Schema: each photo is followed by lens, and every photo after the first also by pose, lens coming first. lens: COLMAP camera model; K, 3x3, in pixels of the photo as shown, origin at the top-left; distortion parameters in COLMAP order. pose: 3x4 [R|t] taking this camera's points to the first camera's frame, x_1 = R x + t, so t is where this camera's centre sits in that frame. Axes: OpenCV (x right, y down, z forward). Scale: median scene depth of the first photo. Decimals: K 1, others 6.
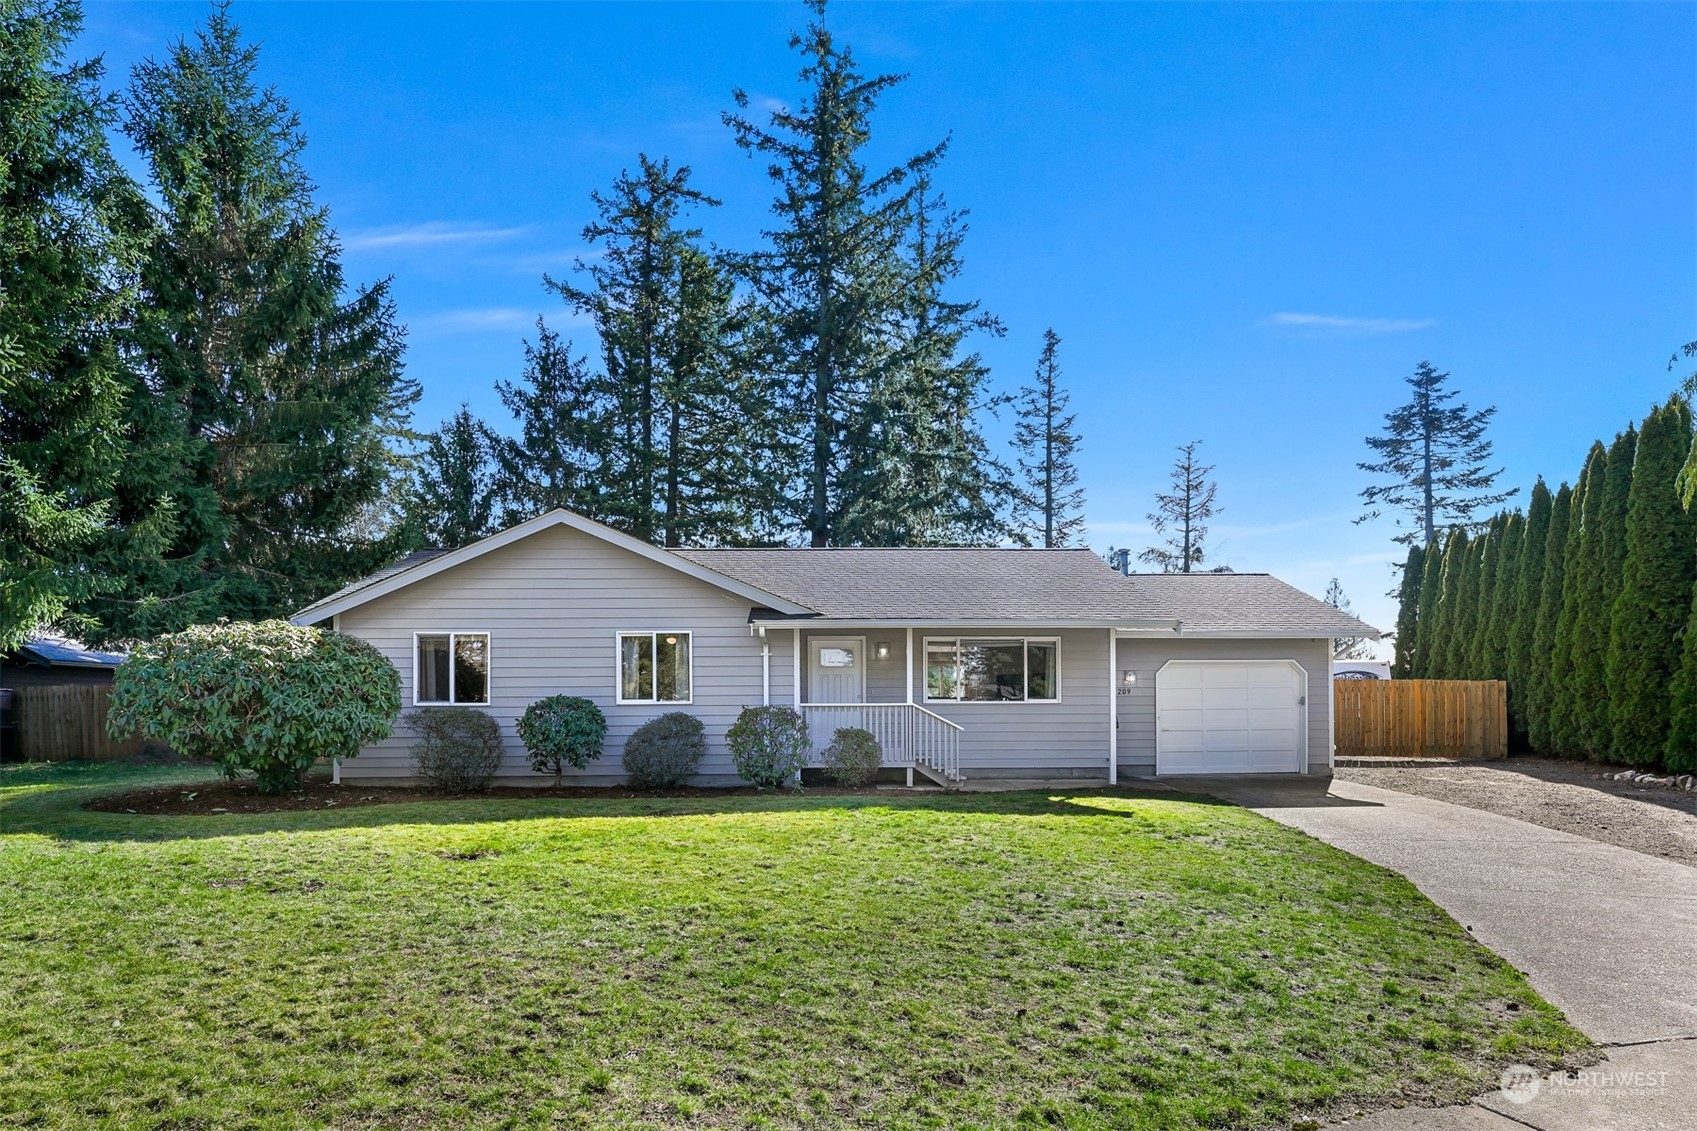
lens RADIAL K [[896.9, 0, 848.5], [0, 896.9, 710.7], [0, 0, 1]] dist [-0.001433, -0.000058]
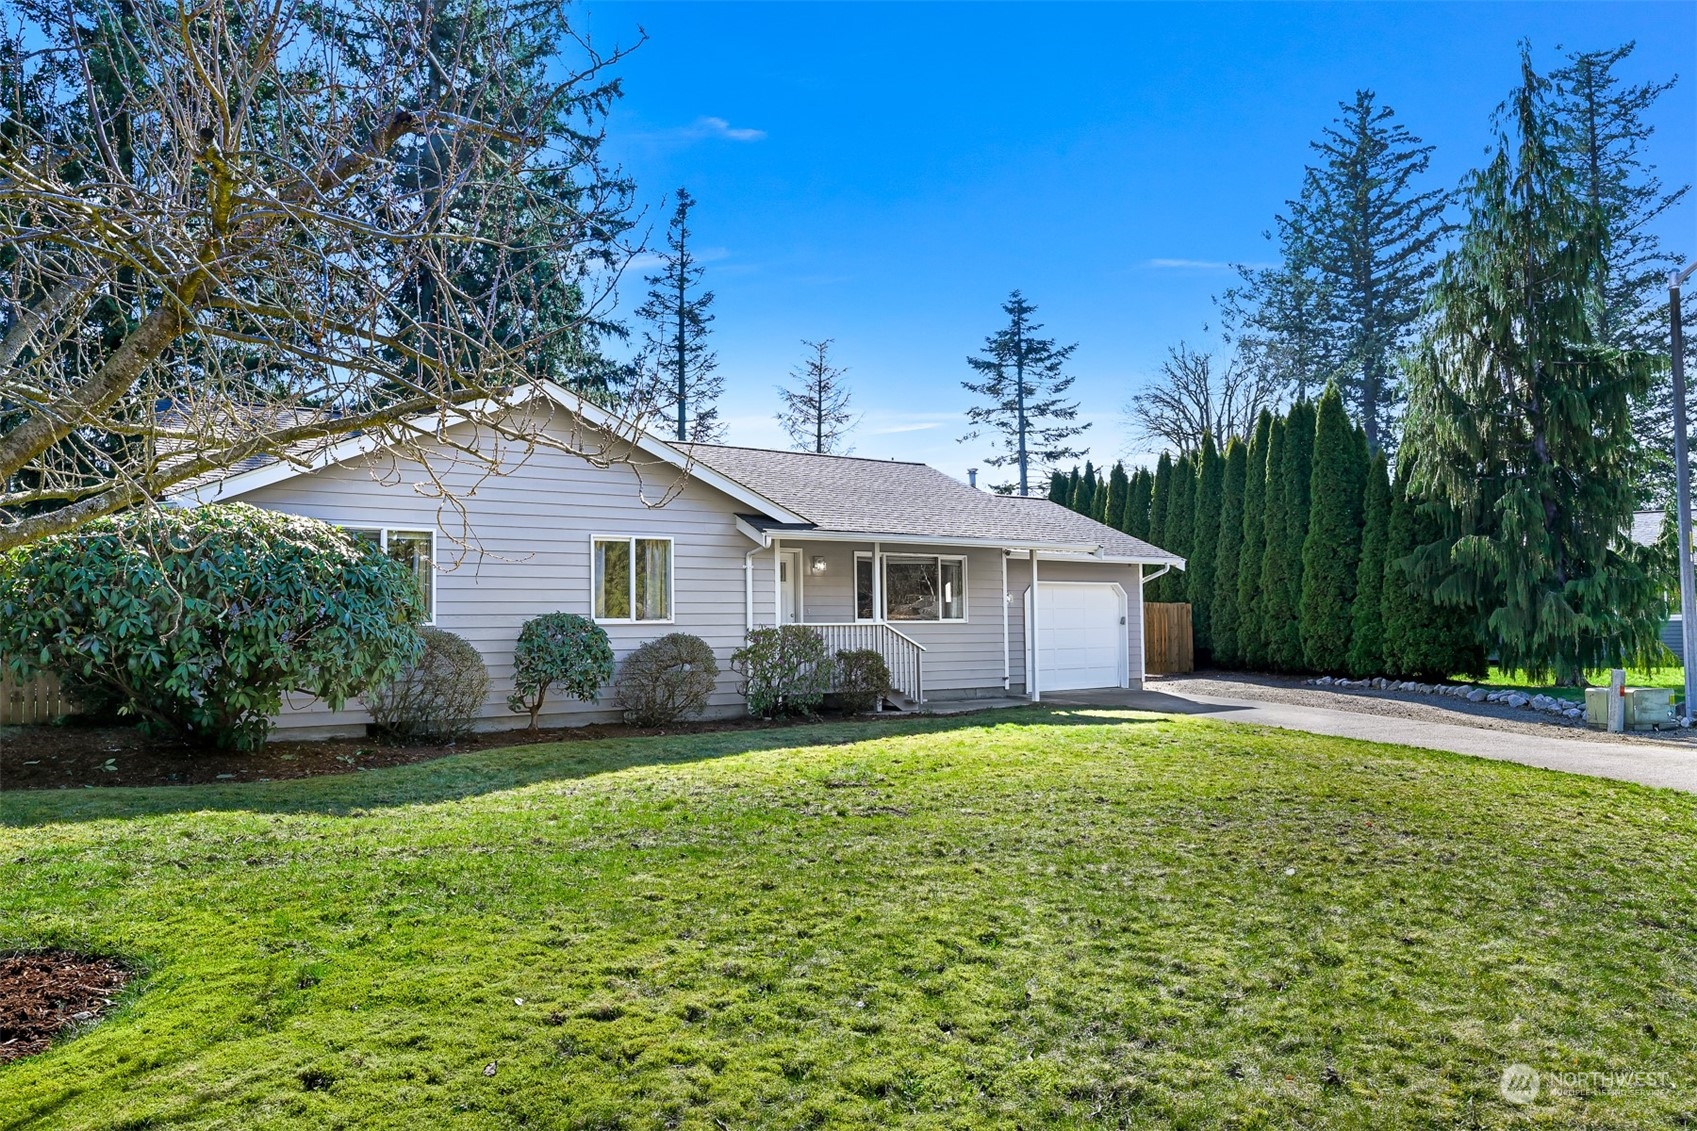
lens RADIAL K [[1149.8, 0, 847.6], [0, 1149.8, 596.4], [0, 0, 1]] dist [-0.005274, 0.005105]
pose [[0.847439, 0.011761, 0.530763, -0.407705], [0.006203, 0.999467, -0.032049, 0.001730], [-0.530857, 0.030452, 0.846914, -0.001931]]
